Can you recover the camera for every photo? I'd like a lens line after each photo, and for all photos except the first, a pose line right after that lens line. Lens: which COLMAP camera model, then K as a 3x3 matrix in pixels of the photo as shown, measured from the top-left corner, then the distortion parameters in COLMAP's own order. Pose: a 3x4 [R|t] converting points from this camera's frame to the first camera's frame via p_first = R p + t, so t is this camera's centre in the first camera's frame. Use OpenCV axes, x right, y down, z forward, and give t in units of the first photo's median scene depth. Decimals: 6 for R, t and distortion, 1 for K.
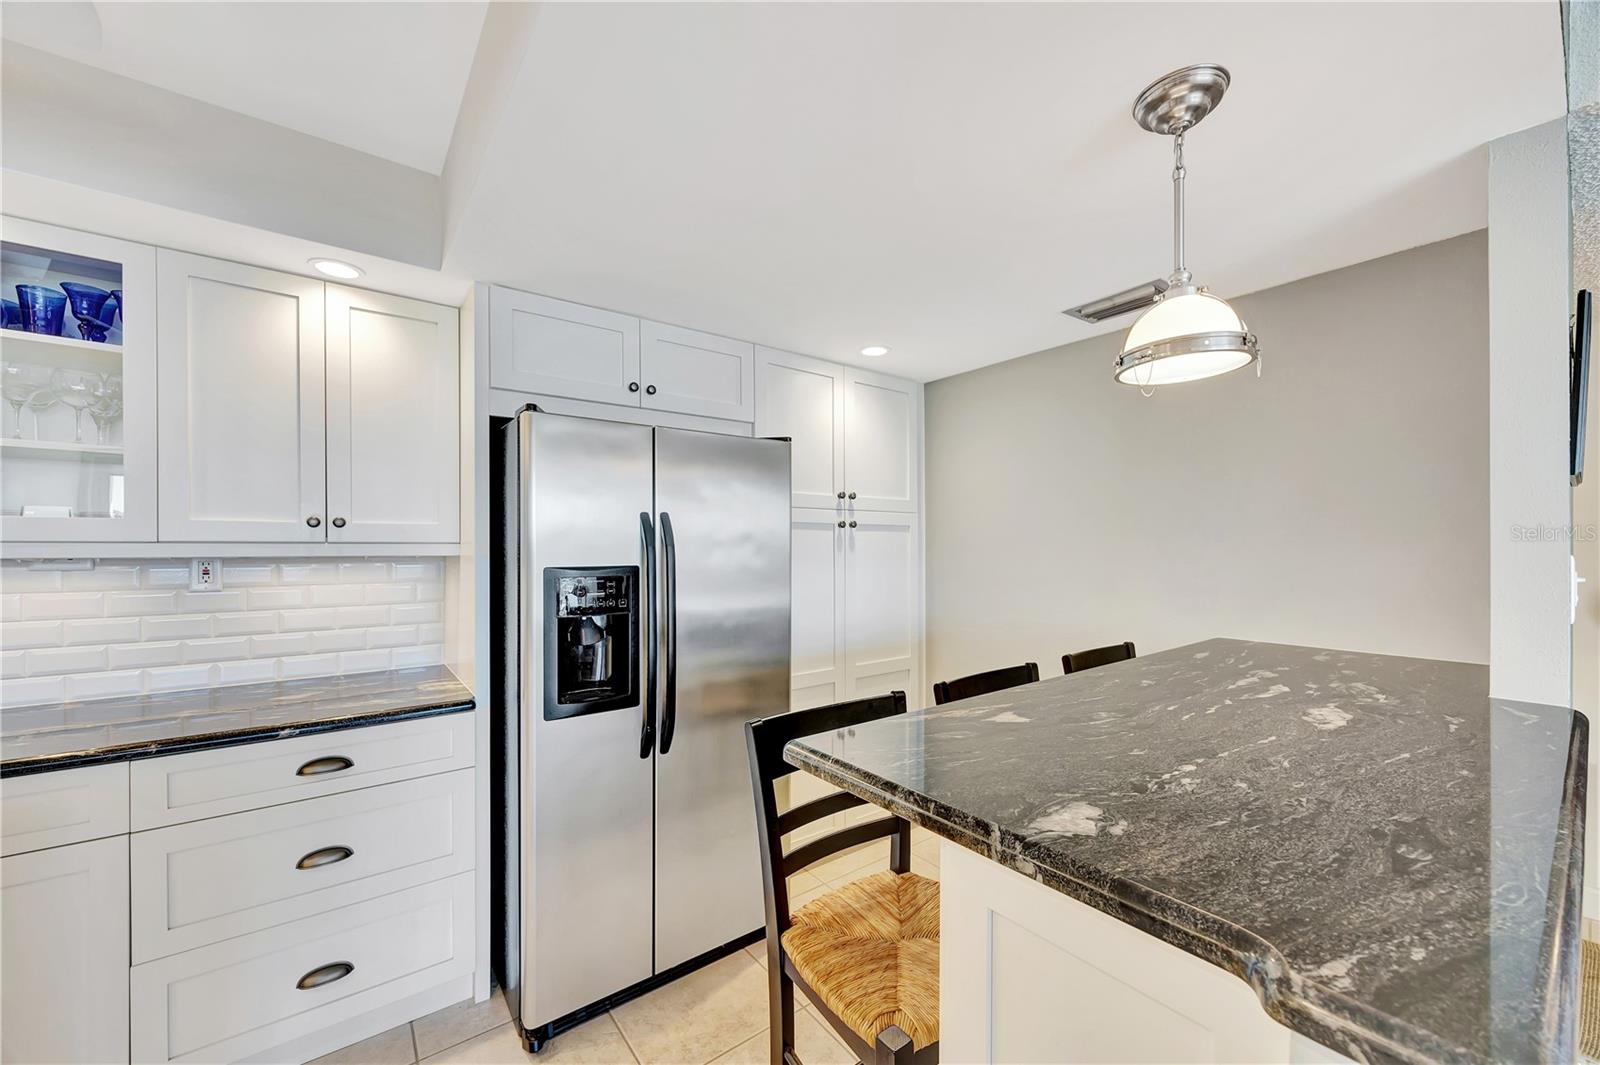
lens RADIAL K [[612.6, 0, 797.4], [0, 612.6, 547.4], [0, 0, 1]] dist [-0.007232, 0.001004]
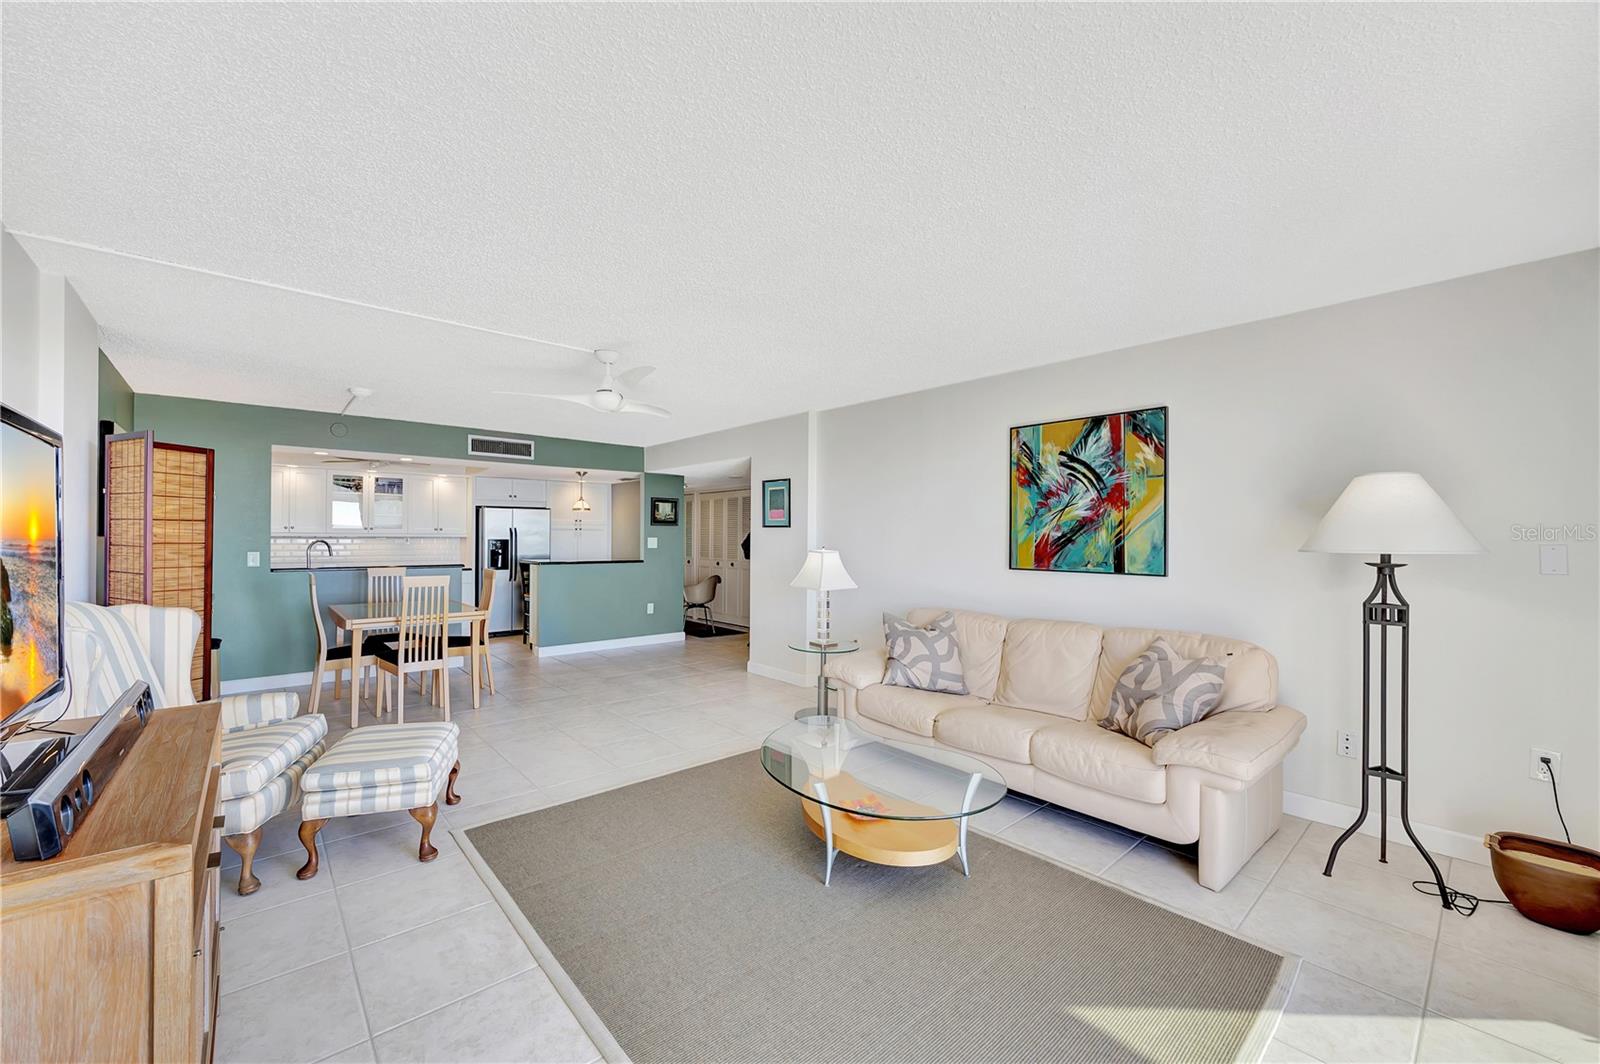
lens RADIAL K [[612.6, 0, 797.4], [0, 612.6, 531.8], [0, 0, 1]] dist [-0.007232, 0.001004]
pose [[0.997104, 0.007347, 0.075697, 1.544736], [-0.006758, 0.999945, -0.008029, -0.003893], [-0.075752, 0.007494, 0.997099, -3.732213]]
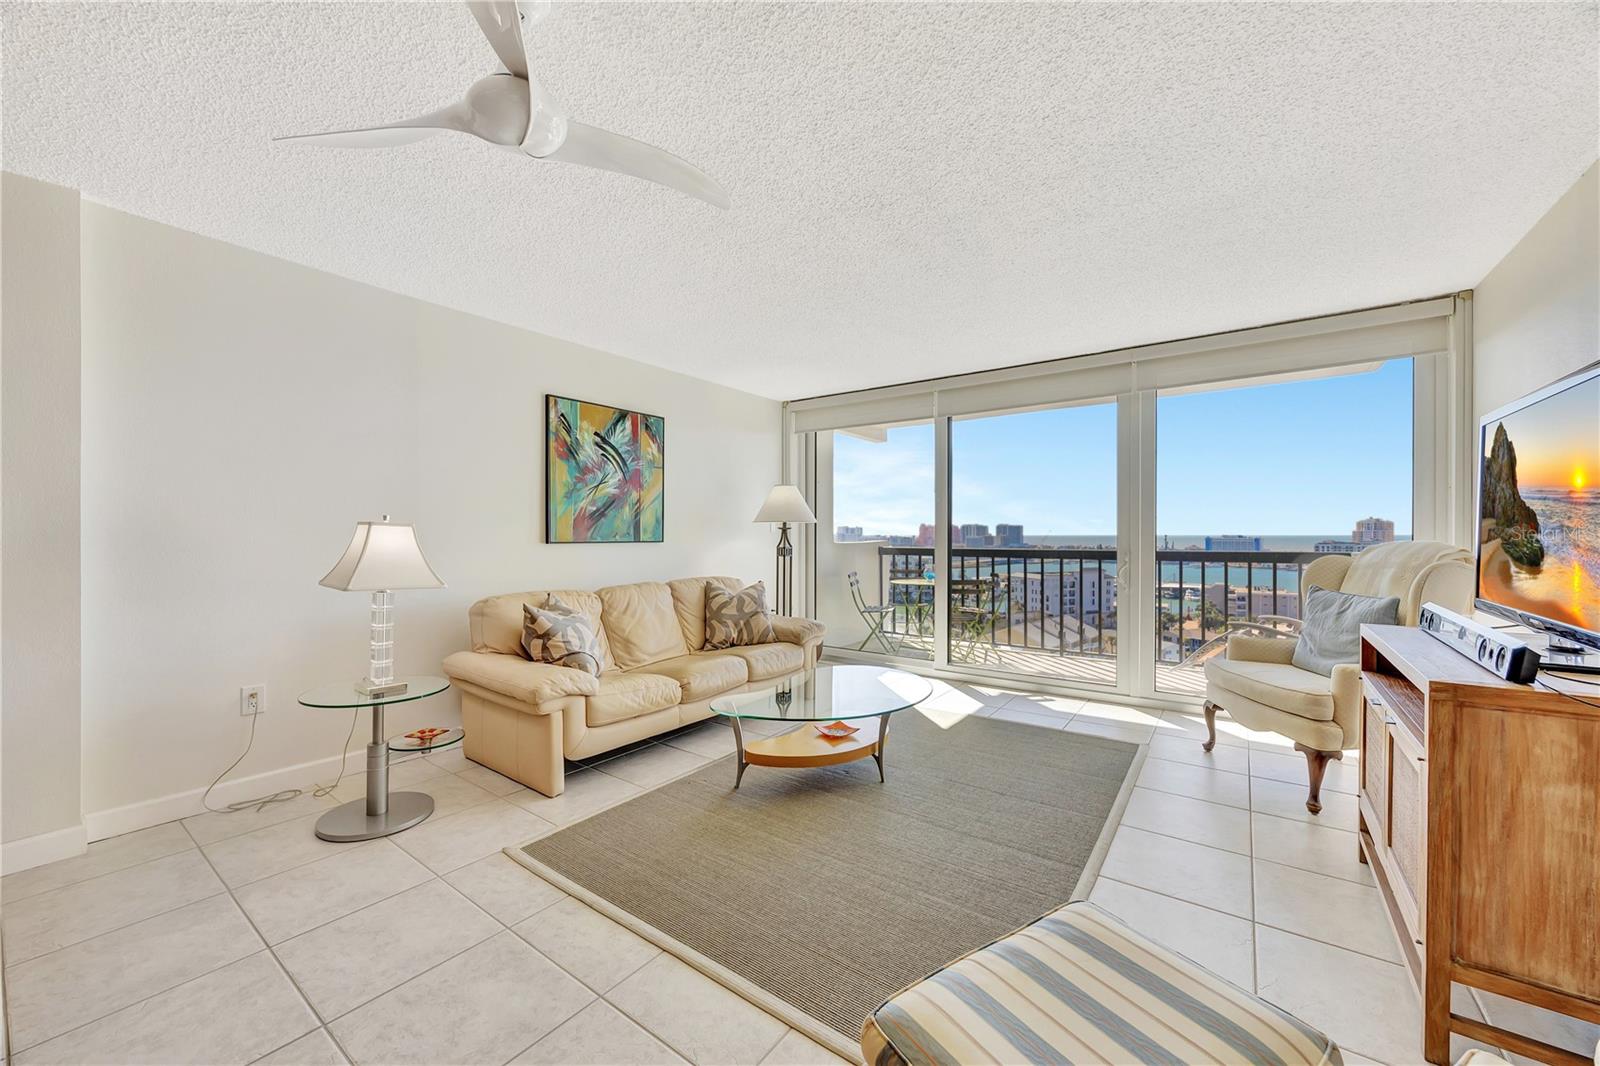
lens RADIAL K [[612.6, 0, 792.1], [0, 612.6, 536.9], [0, 0, 1]] dist [-0.007232, 0.001004]
pose [[-0.275591, -0.004932, 0.961262, 0.194574], [-0.003258, 0.999986, 0.004197, 0.076335], [-0.961269, -0.001975, -0.275603, -1.754369]]
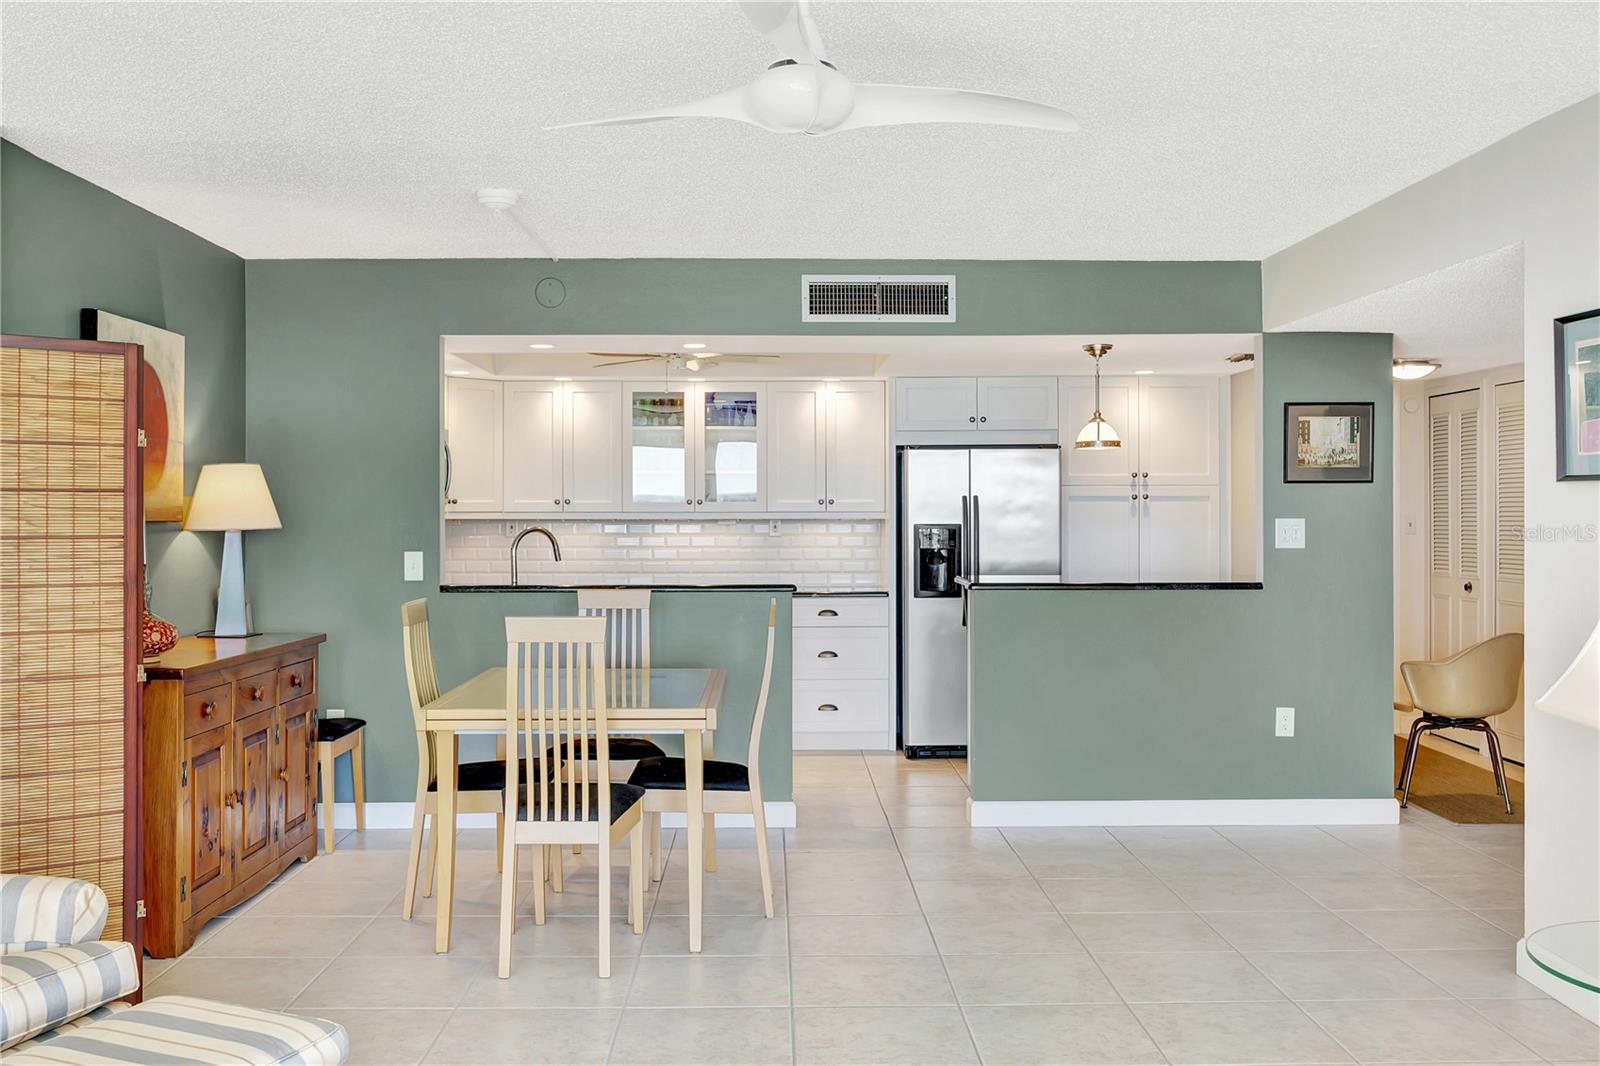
lens RADIAL K [[1452.3, 0, 814.0], [0, 1452.3, 517.4], [0, 0, 1]] dist [0.007142, 0.000000]
pose [[0.812137, 0.001613, -0.583464, 1.985684], [0.000786, 0.999992, 0.003857, -0.008208], [0.583466, -0.003591, 0.812130, -2.906986]]
